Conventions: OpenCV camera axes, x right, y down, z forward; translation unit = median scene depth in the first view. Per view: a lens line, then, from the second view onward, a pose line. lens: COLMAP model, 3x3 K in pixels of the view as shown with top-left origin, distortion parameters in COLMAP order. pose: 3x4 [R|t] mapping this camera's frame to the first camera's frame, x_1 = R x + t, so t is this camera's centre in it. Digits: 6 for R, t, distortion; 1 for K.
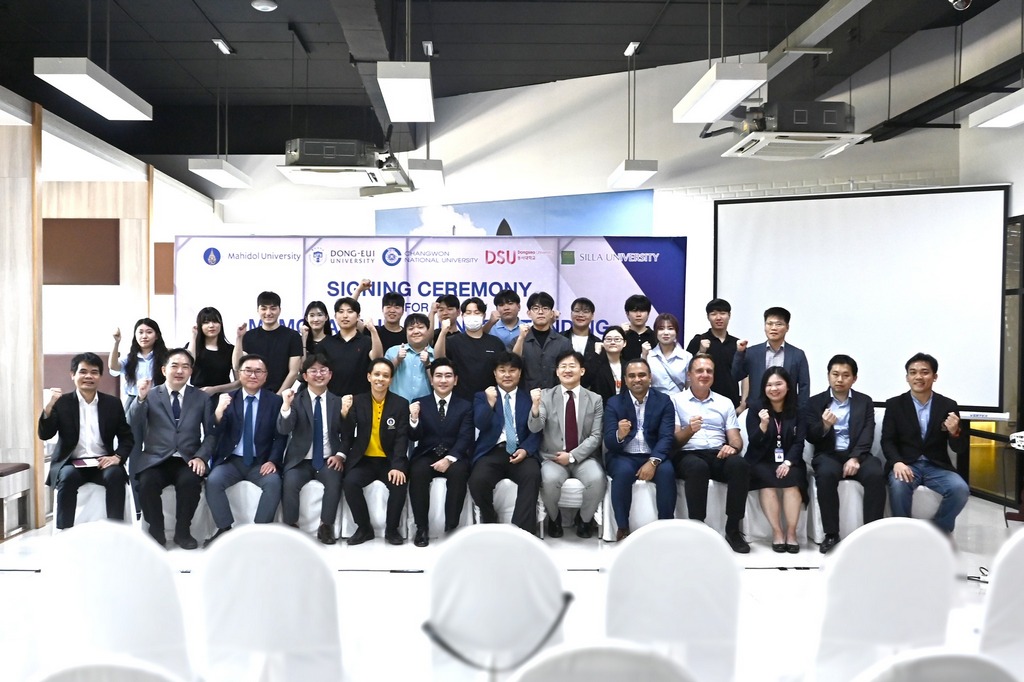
lens RADIAL K [[1193.8, 0, 496.8], [0, 1193.8, 382.3], [0, 0, 1]] dist [0.003835, 0.000000]
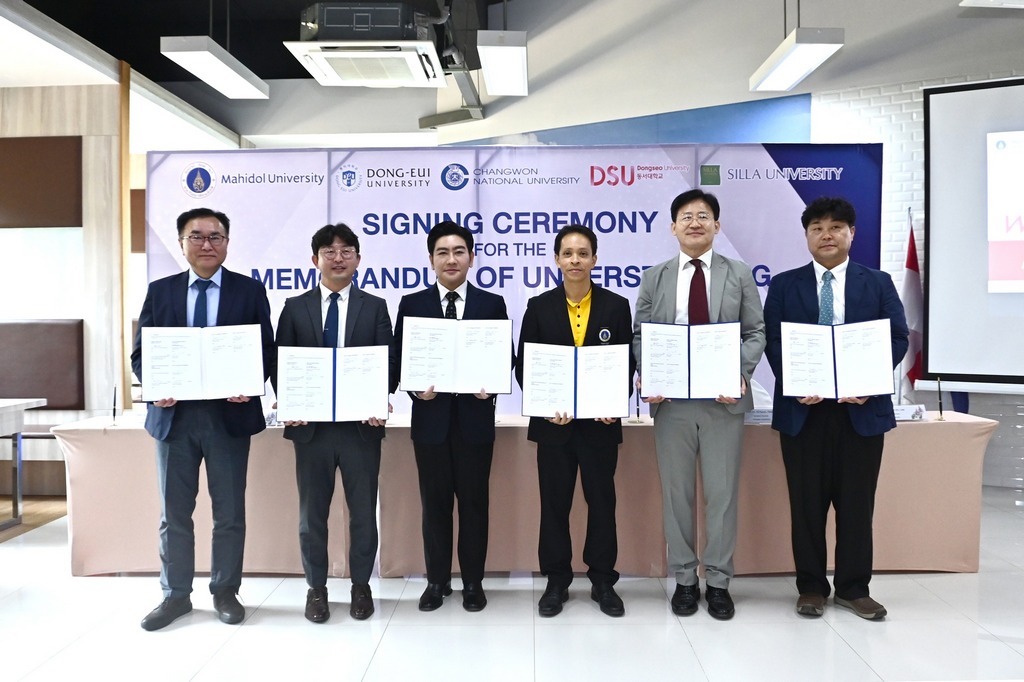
lens RADIAL K [[1193.8, 0, 510.8], [0, 1193.8, 338.9], [0, 0, 1]] dist [0.003835, 0.000000]
pose [[0.998741, -0.008107, -0.049504, -0.022019], [0.007337, 0.999850, -0.015716, -0.000120], [0.049624, 0.015333, 0.998650, 0.310962]]
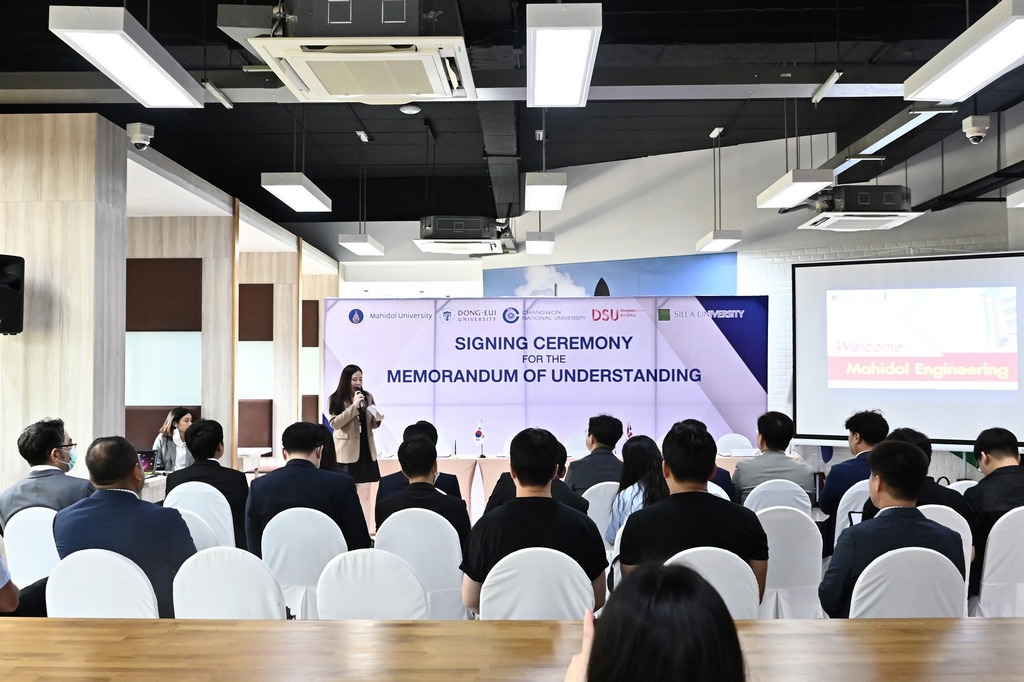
lens RADIAL K [[1193.8, 0, 514.3], [0, 1193.8, 340.3], [0, 0, 1]] dist [0.003835, 0.000000]
pose [[0.998712, -0.007351, -0.050197, -0.026832], [0.003672, 0.997326, -0.072988, 0.003072], [0.050599, 0.072710, 0.996069, -0.147523]]
